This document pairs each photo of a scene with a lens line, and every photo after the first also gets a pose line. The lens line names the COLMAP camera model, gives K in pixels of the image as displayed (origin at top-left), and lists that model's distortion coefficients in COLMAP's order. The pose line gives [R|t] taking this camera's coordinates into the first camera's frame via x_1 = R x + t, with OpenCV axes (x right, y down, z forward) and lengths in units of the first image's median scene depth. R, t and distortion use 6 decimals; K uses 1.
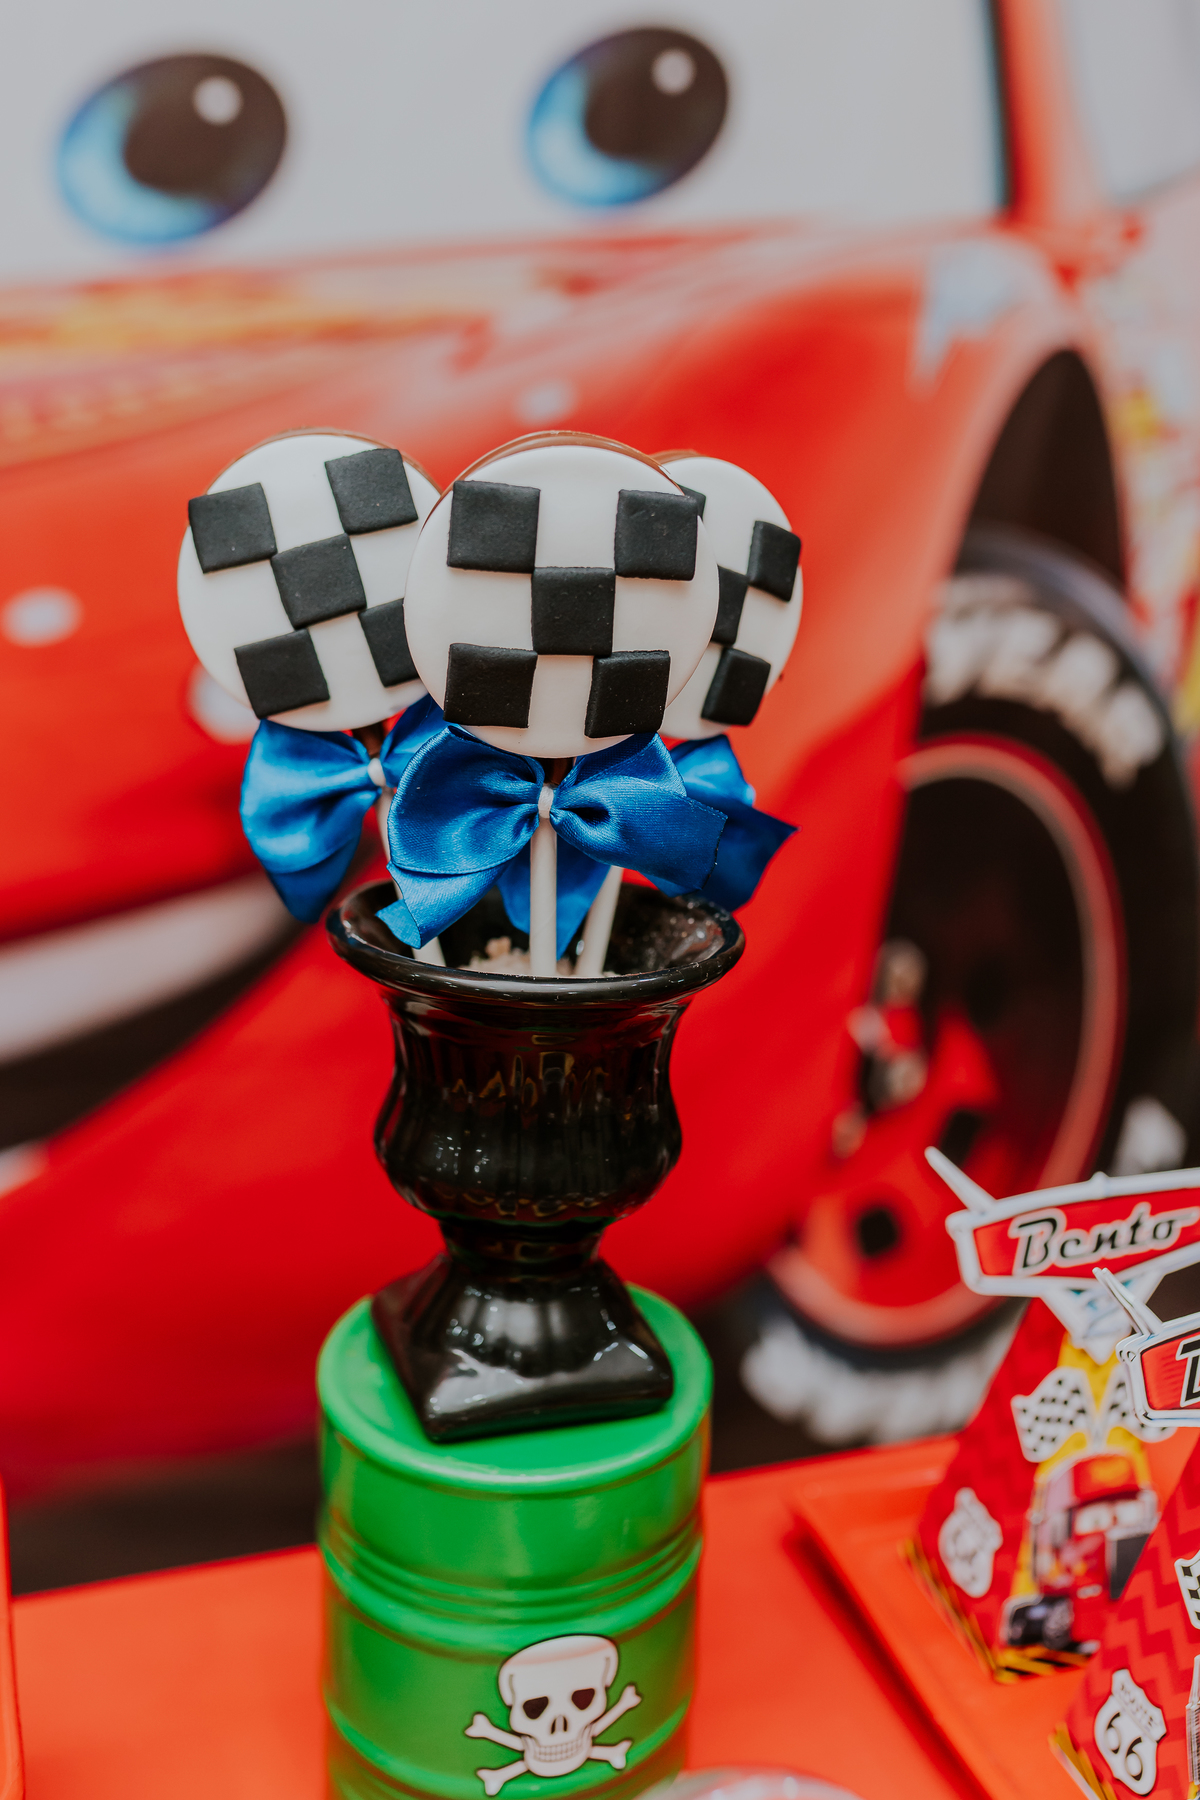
lens RADIAL K [[1917.3, 0, 577.1], [0, 1917.3, 893.9], [0, 0, 1]] dist [0.007671, 0.006691]
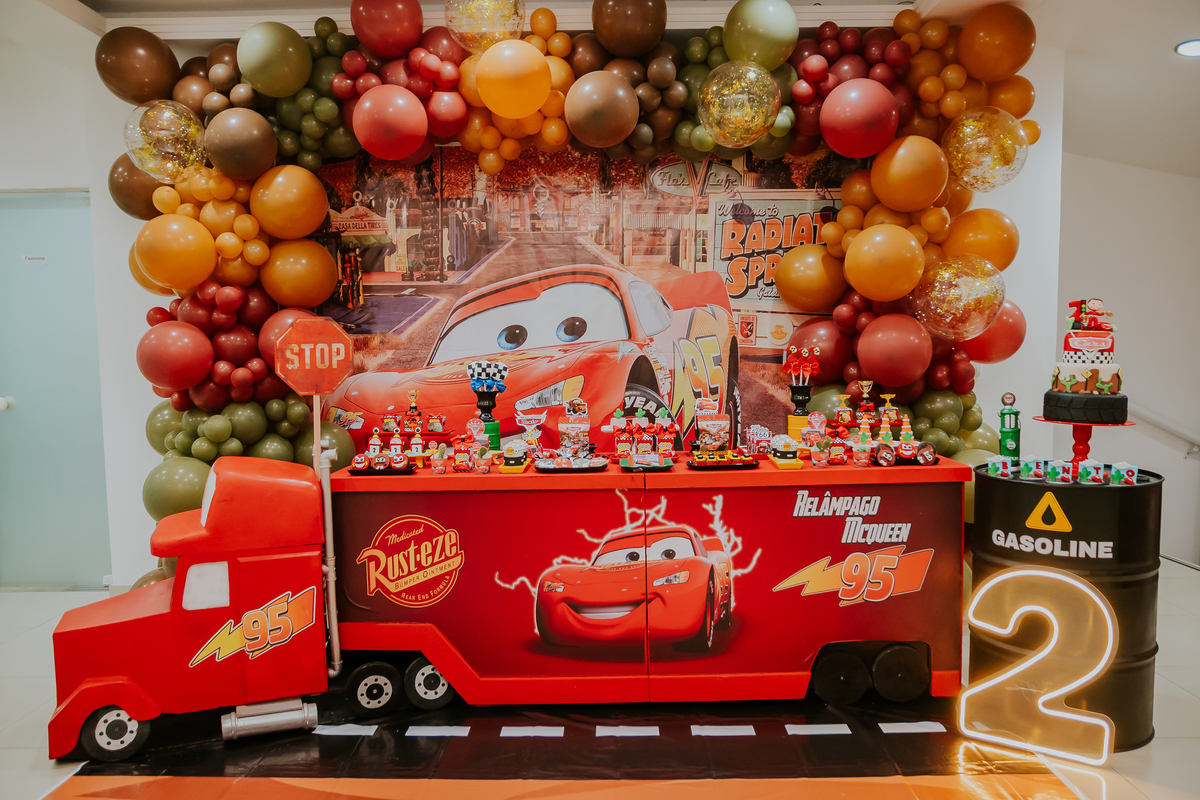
lens RADIAL K [[885.5, 0, 604.2], [0, 885.5, 411.8], [0, 0, 1]] dist [-0.110954, 0.109217]
pose [[0.945824, -0.021474, -0.323968, 2.638704], [-0.056585, 0.971637, -0.229606, 1.459241], [0.319710, 0.235498, 0.917783, -4.319978]]
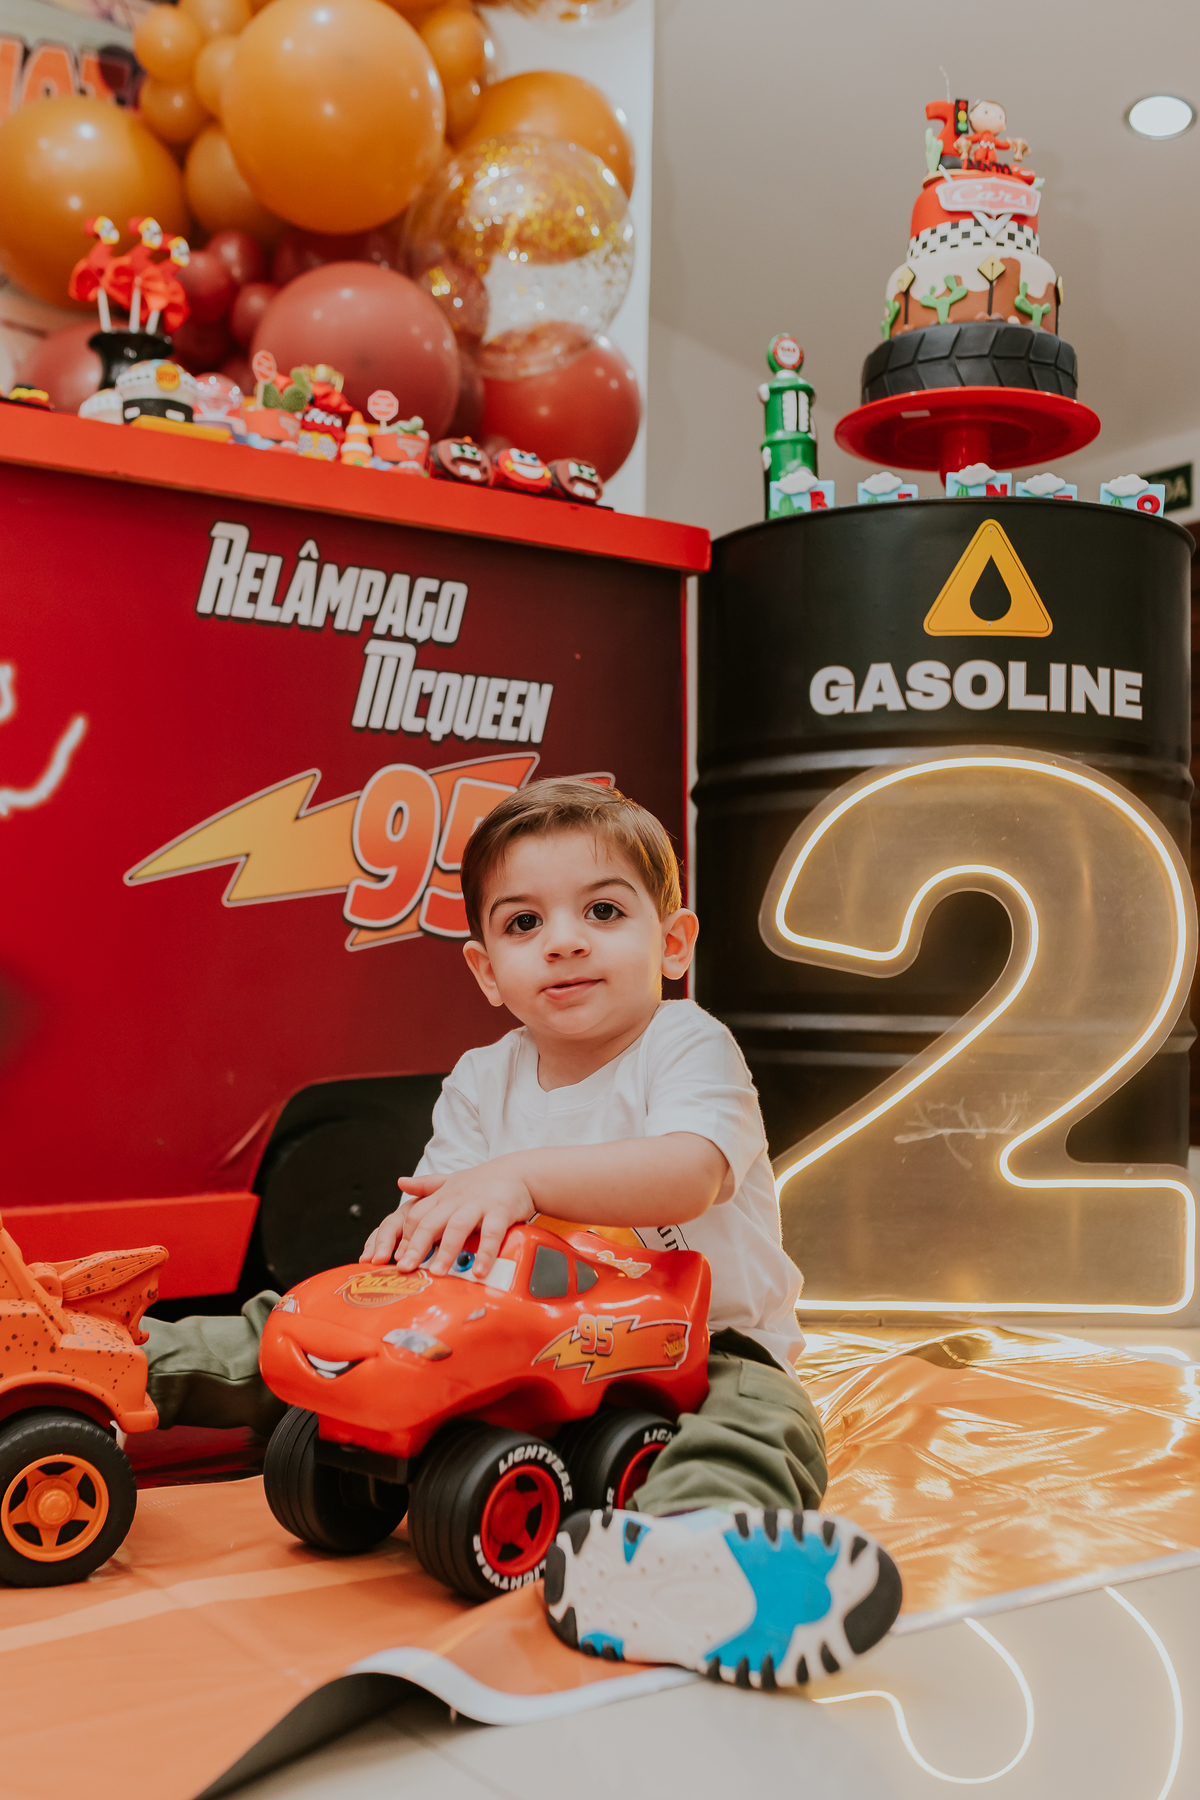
lens RADIAL K [[1860.0, 0, 531.5], [0, 1860.0, 954.1], [0, 0, 1]] dist [0.001804, -0.002461]
pose [[0.959594, -0.017987, 0.280813, 1.672842], [0.108202, 0.944812, -0.309229, 2.325550], [-0.259753, 0.327118, 0.908582, -1.837771]]
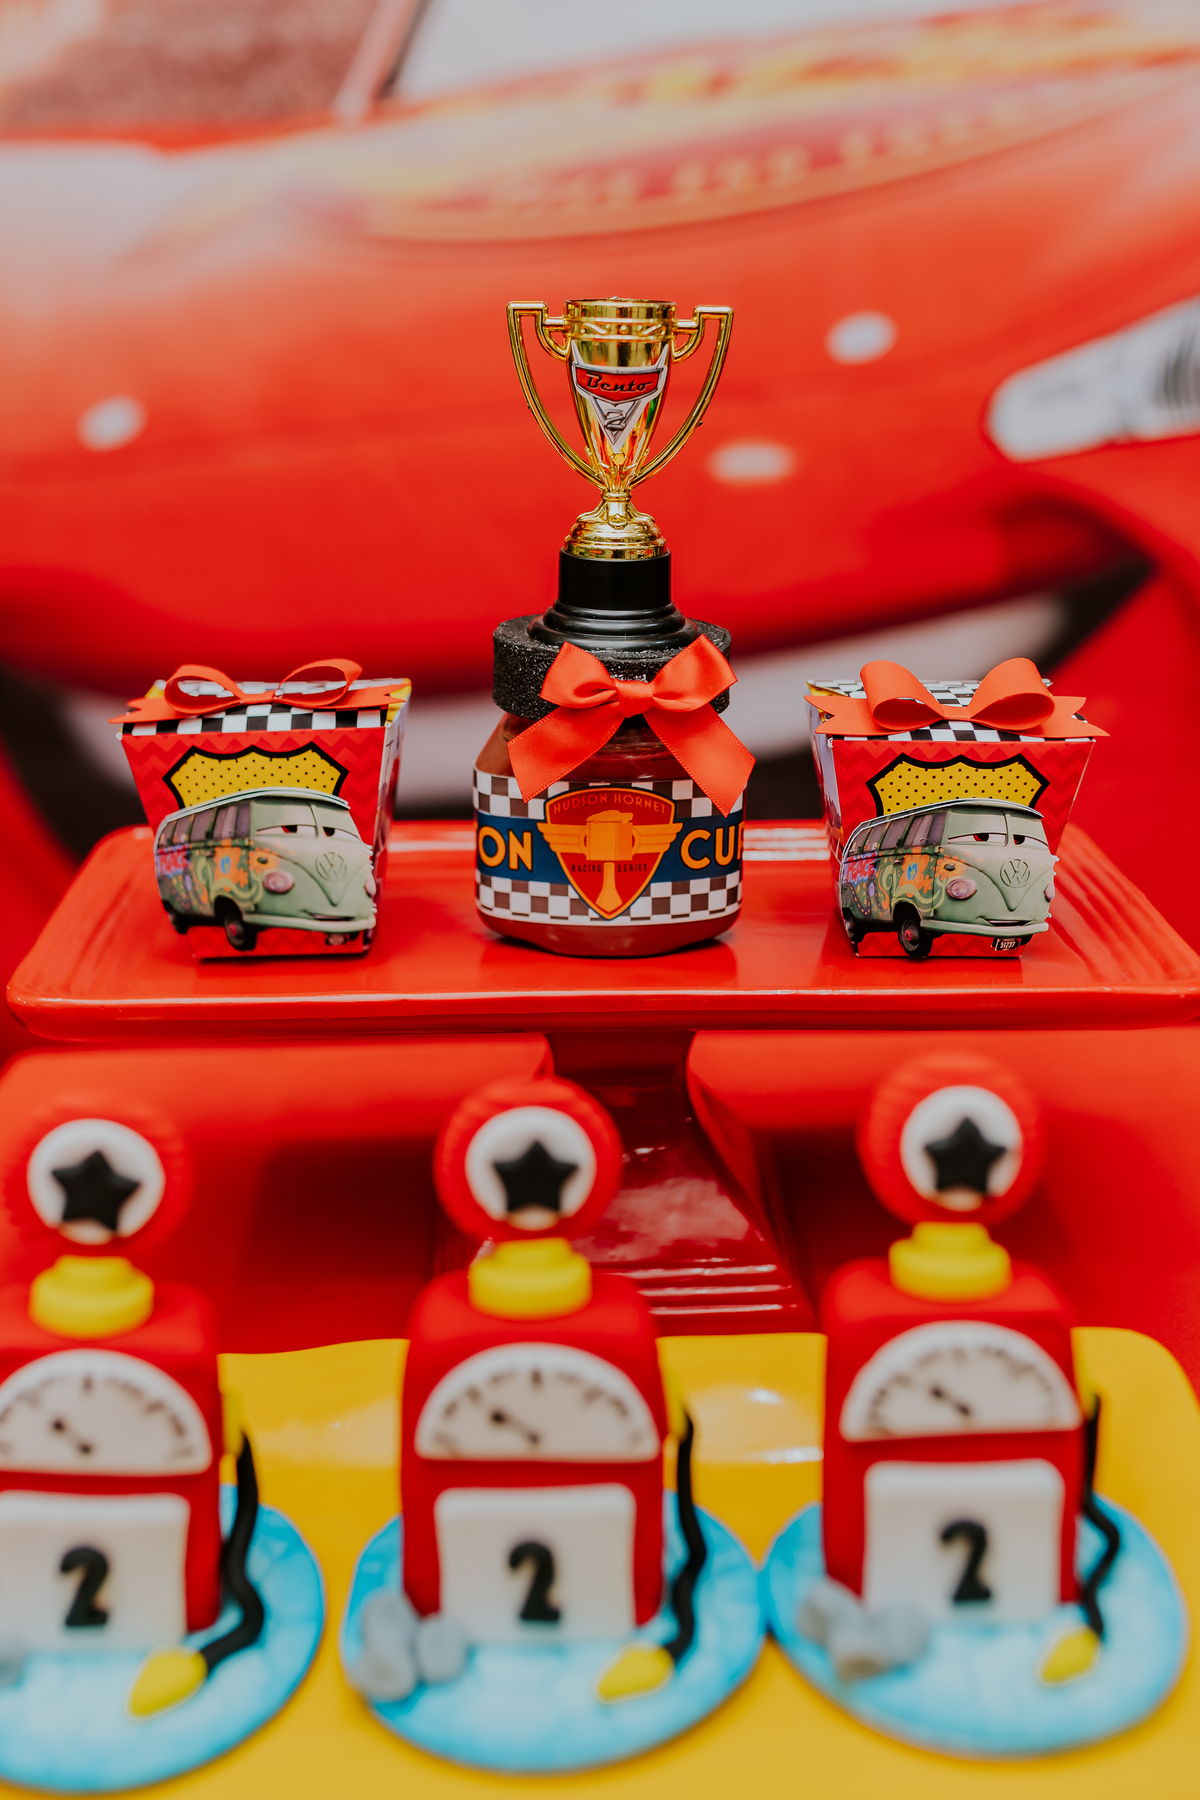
lens RADIAL K [[1881.6, 0, 601.2], [0, 1881.6, 922.4], [0, 0, 1]] dist [-0.004480, 0.001366]
pose [[0.960491, 0.068437, -0.269766, -0.224684], [-0.053106, 0.996553, 0.063731, 0.259014], [0.273197, -0.046887, 0.960815, -0.172867]]
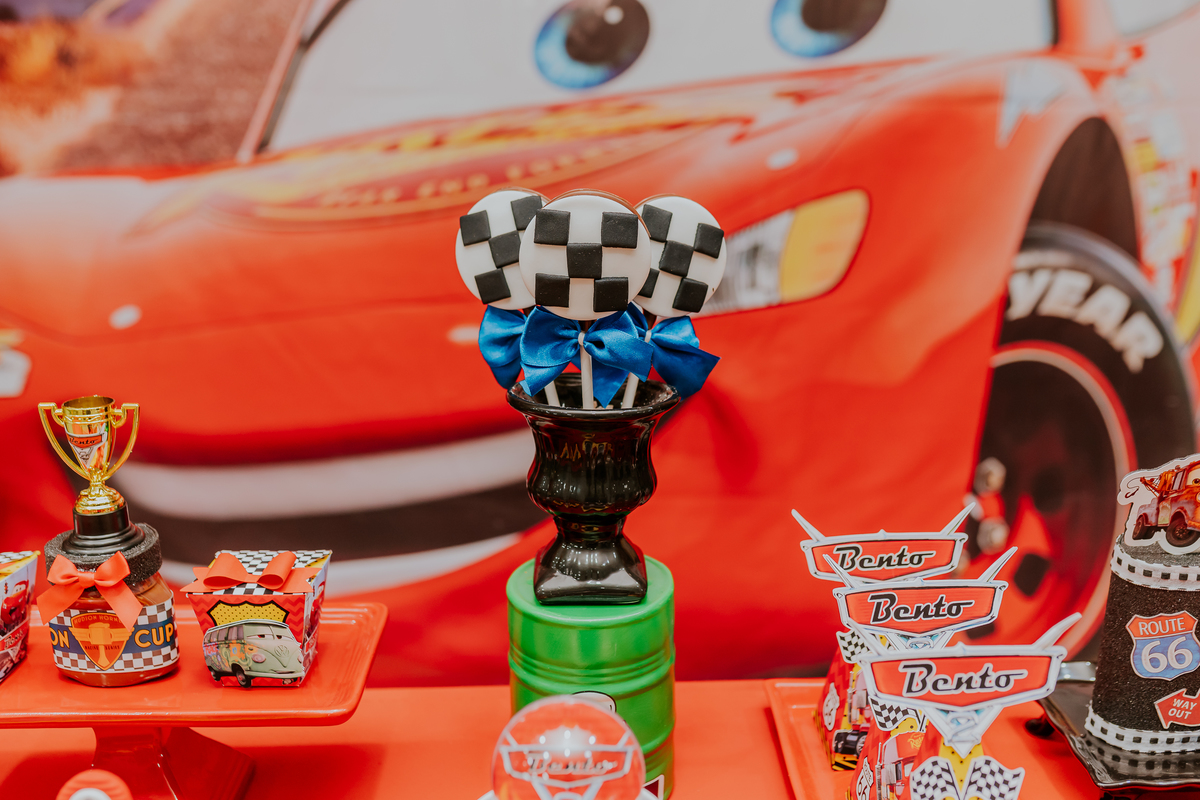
lens RADIAL K [[1162.7, 0, 600.2], [0, 1162.7, 415.1], [0, 0, 1]] dist [0.004640, -0.006590]
pose [[0.955476, 0.041655, -0.292114, 0.339382], [-0.048635, 0.998677, -0.016671, 0.056015], [0.291033, 0.030136, 0.956238, -0.315357]]
